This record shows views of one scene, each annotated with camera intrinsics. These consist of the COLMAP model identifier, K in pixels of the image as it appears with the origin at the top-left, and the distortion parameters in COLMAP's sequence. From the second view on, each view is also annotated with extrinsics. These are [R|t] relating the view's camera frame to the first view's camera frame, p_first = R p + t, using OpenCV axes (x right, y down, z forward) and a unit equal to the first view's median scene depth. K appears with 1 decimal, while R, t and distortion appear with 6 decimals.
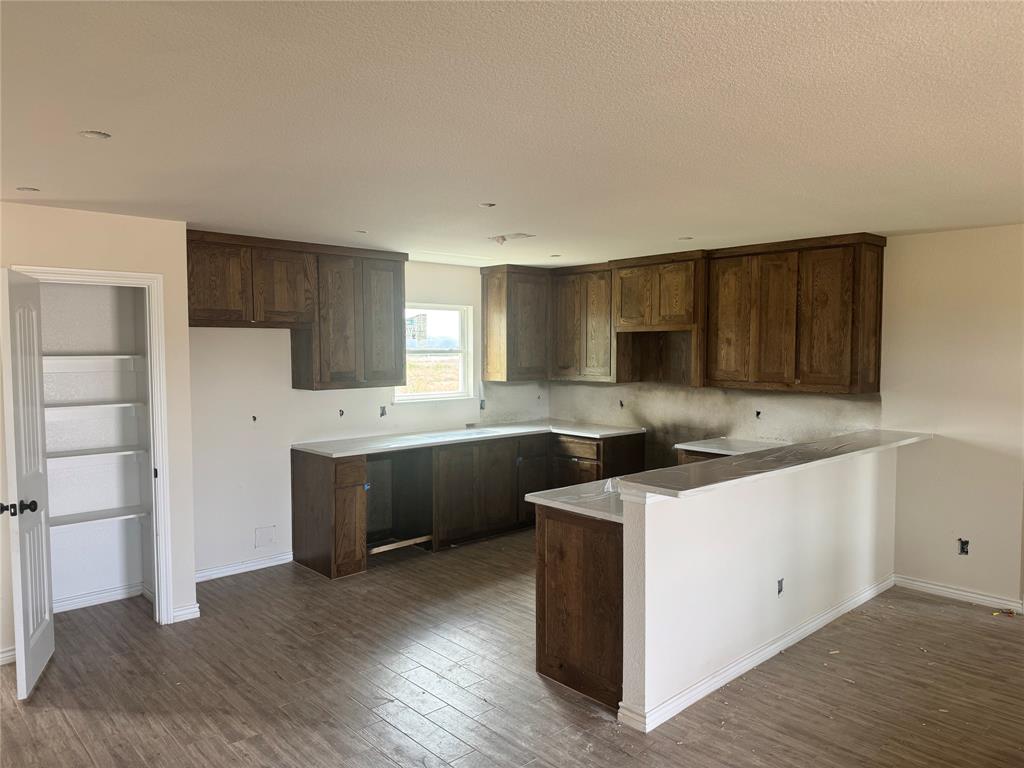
lens RADIAL K [[721.2, 0, 516.2], [0, 721.2, 388.6], [0, 0, 1]] dist [0.119100, -0.140950]
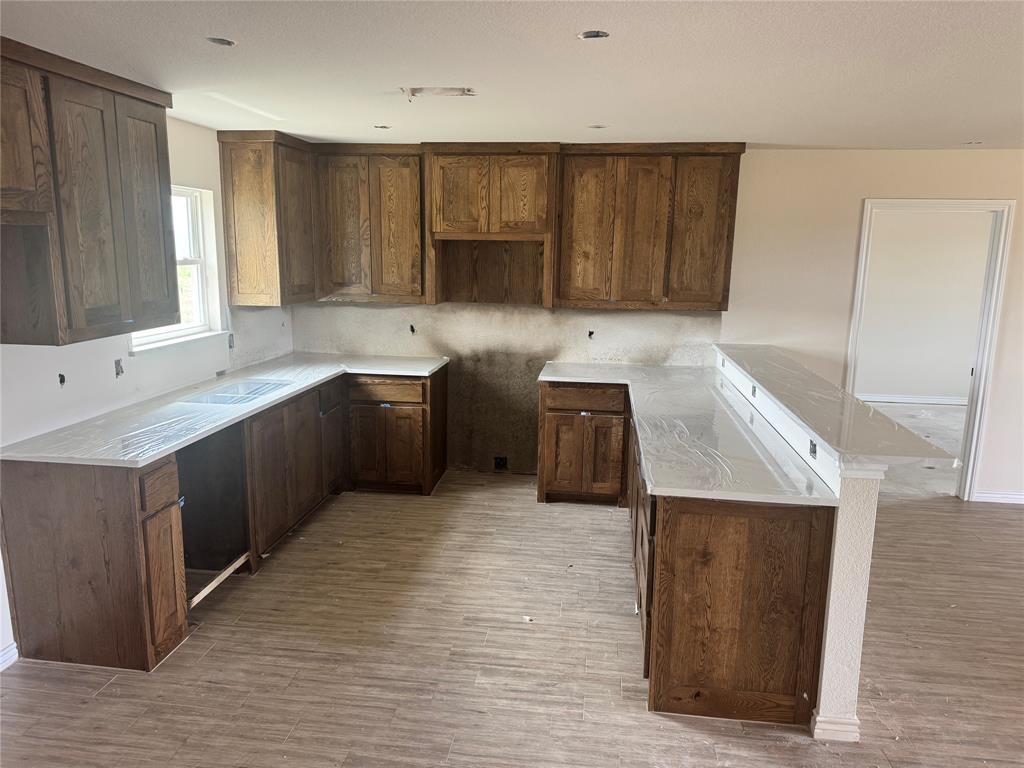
lens RADIAL K [[721.2, 0, 516.2], [0, 721.2, 388.6], [0, 0, 1]] dist [0.119100, -0.140950]
pose [[0.767711, -0.111662, 0.630993, -0.342903], [0.023085, 0.988881, 0.146907, -0.035238], [-0.640380, -0.098216, 0.761752, 0.364895]]
